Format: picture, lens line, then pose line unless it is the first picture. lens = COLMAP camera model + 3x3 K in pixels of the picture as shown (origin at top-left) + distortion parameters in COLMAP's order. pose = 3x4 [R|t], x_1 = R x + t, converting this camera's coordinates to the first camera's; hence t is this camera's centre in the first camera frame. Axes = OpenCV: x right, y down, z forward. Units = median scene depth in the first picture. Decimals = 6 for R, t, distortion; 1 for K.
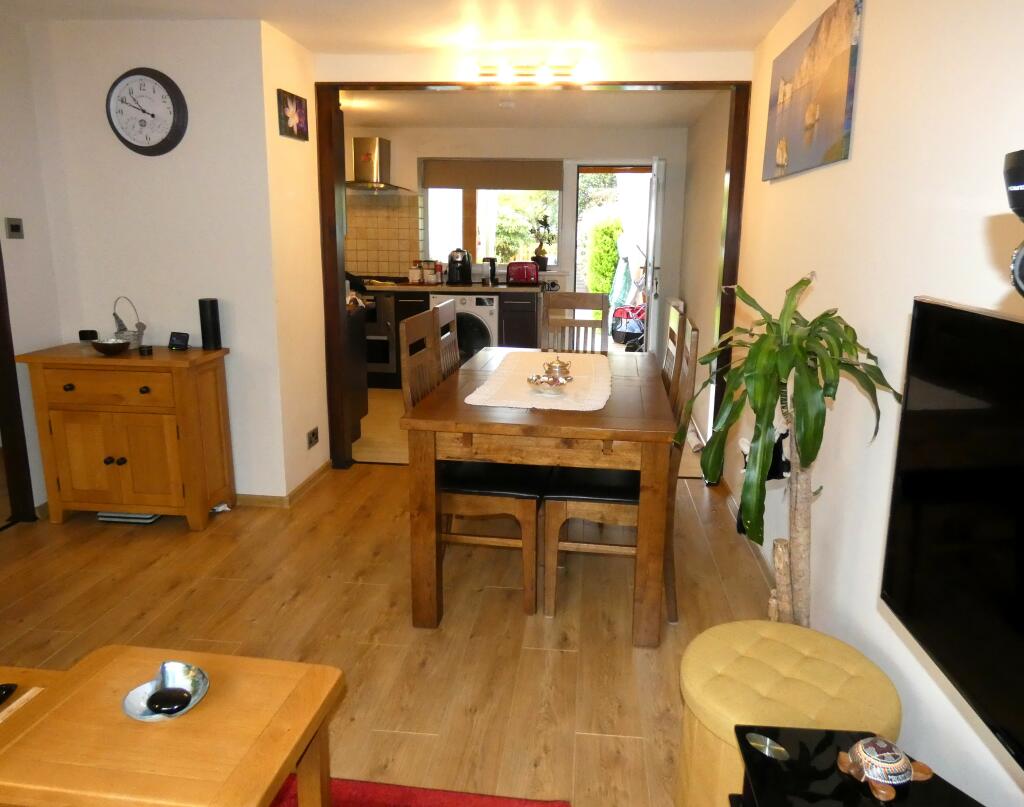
lens RADIAL K [[694.8, 0, 518.0], [0, 694.8, 400.8], [0, 0, 1]] dist [0.001151, -0.000534]
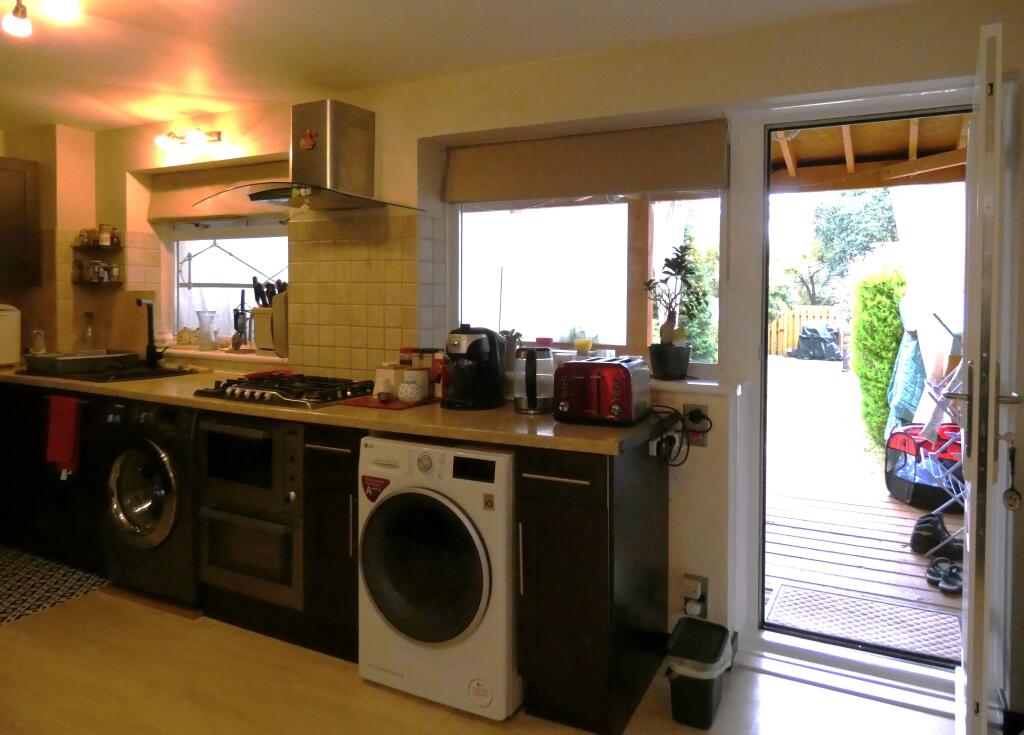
lens RADIAL K [[667.2, 0, 571.7], [0, 667.2, 326.8], [0, 0, 1]] dist [0.004818, 0.003989]
pose [[0.945260, 0.006590, -0.326252, 0.105336], [-0.068423, 0.981573, -0.178417, -0.143347], [0.319065, 0.190974, 0.928292, 0.615276]]
